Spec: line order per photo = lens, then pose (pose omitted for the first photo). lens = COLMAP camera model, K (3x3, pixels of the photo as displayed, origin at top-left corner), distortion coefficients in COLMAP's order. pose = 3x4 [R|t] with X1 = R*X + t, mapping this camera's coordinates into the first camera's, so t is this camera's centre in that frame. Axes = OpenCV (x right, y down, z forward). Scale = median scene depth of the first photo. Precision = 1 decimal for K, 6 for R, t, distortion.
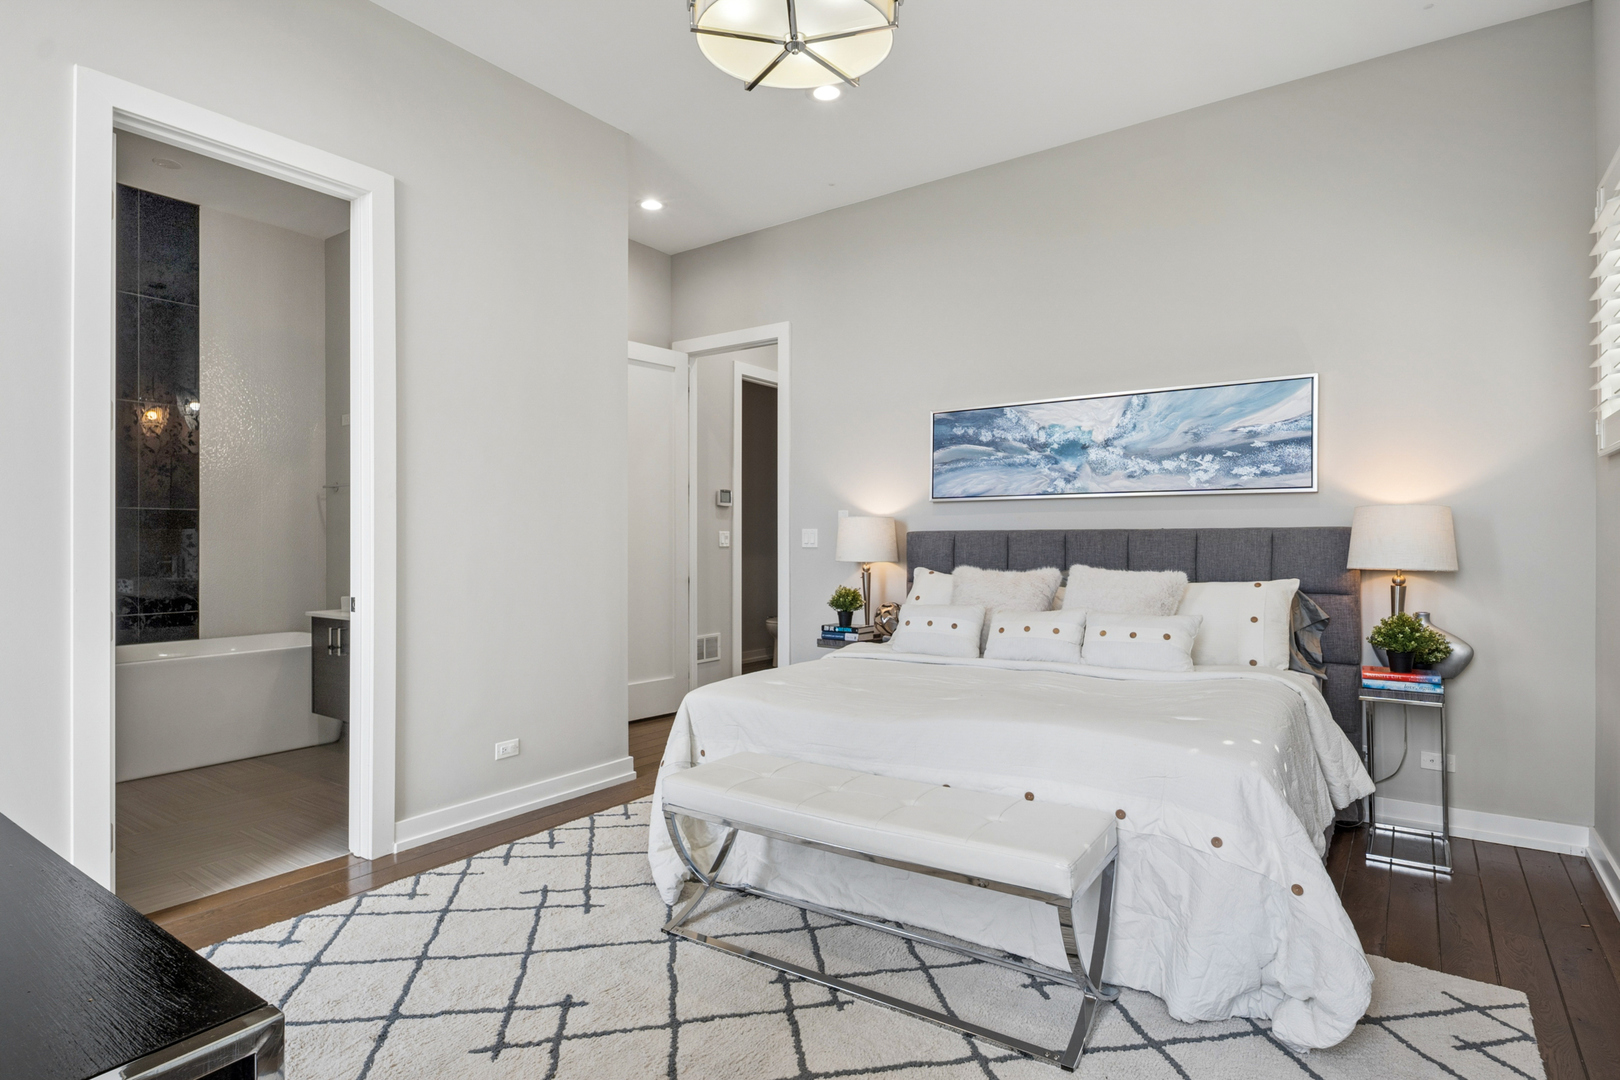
lens RADIAL K [[843.5, 0, 784.4], [0, 843.5, 529.3], [0, 0, 1]] dist [0.011458, -0.011458]
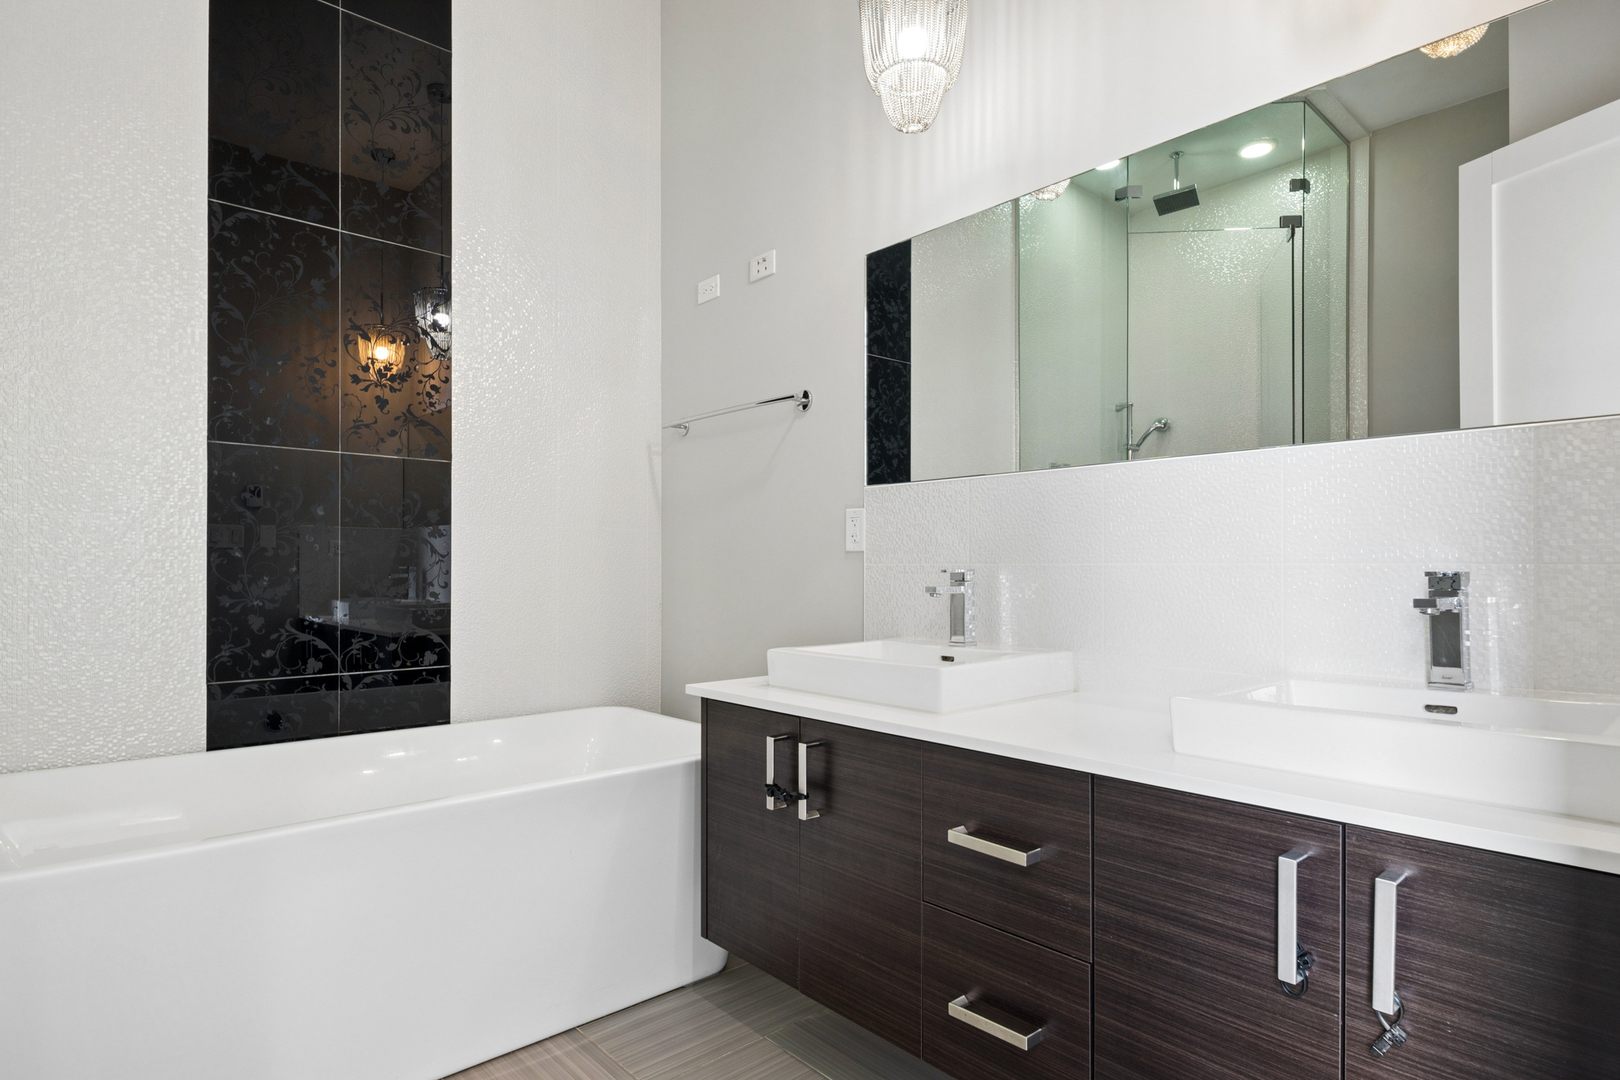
lens RADIAL K [[853.5, 0, 810.0], [0, 853.5, 540.0], [0, 0, 1]] dist [0.025296, -0.018186]
pose [[0.978742, -0.007404, -0.204960, -0.384567], [0.005348, 0.999930, -0.010582, 0.029403], [0.205024, 0.009261, 0.978713, 0.554180]]
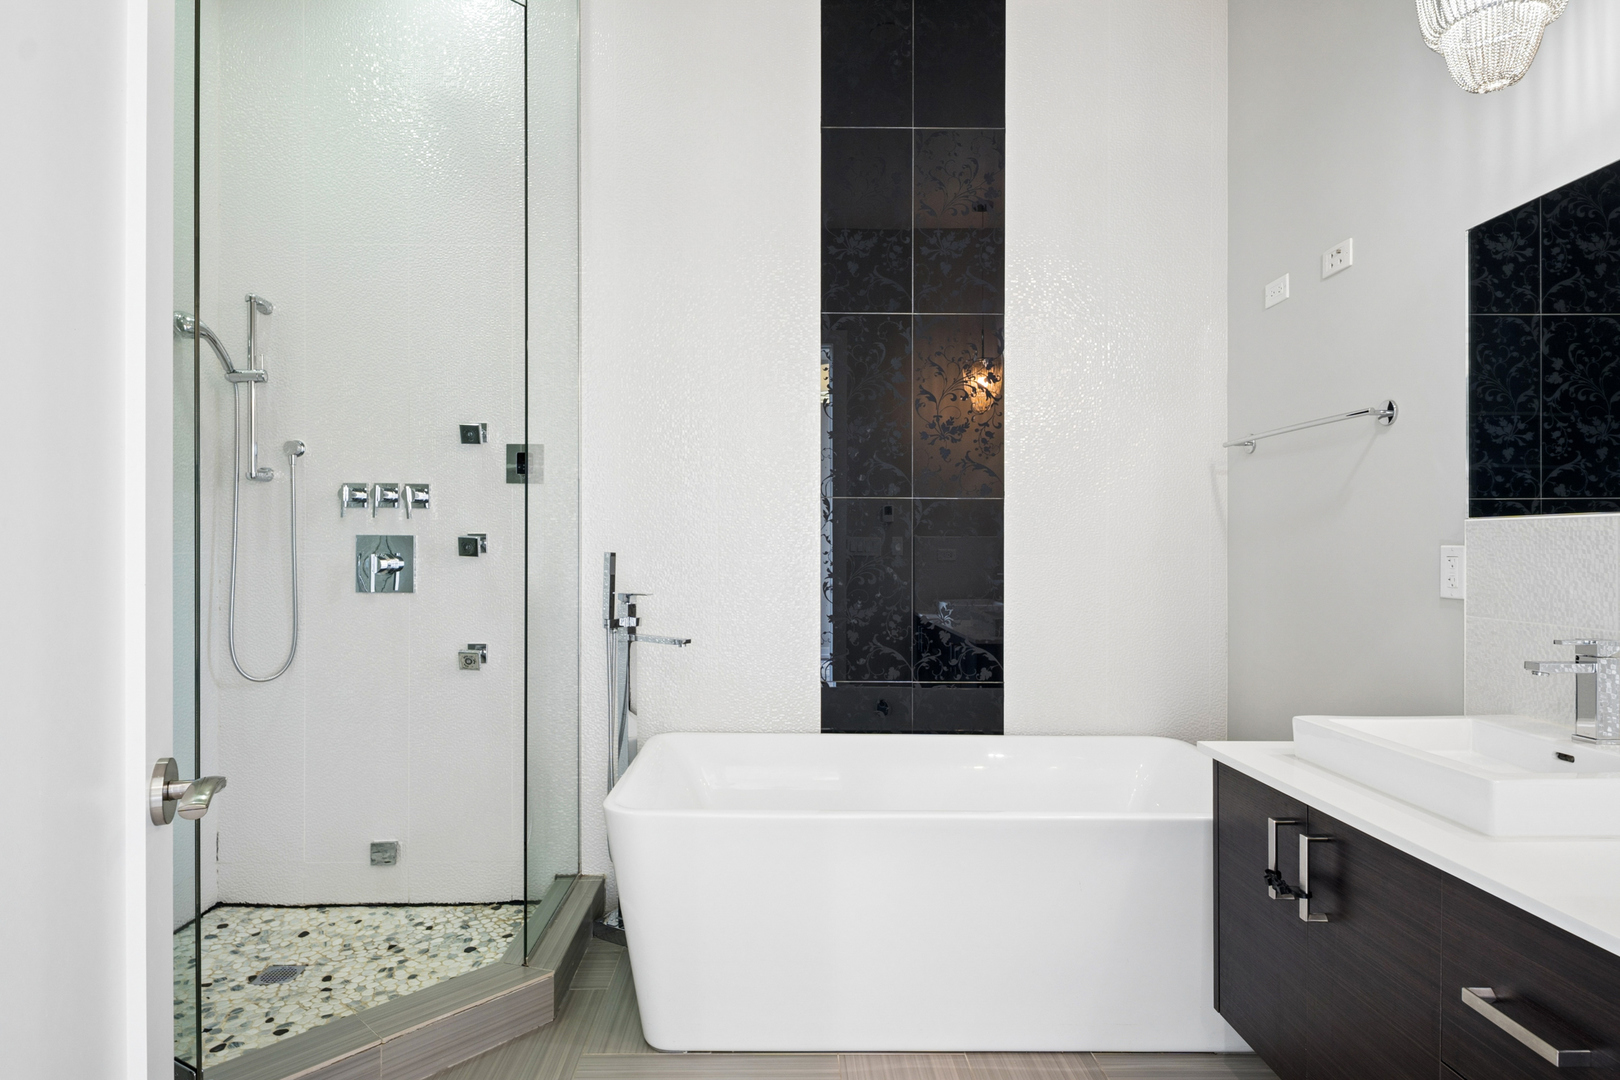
lens RADIAL K [[853.5, 0, 810.0], [0, 853.5, 540.0], [0, 0, 1]] dist [0.025296, -0.018186]
pose [[0.623810, -0.006208, -0.781552, -0.336790], [0.001159, 0.999975, -0.007017, 0.007635], [0.781576, 0.003471, 0.623801, 0.556791]]
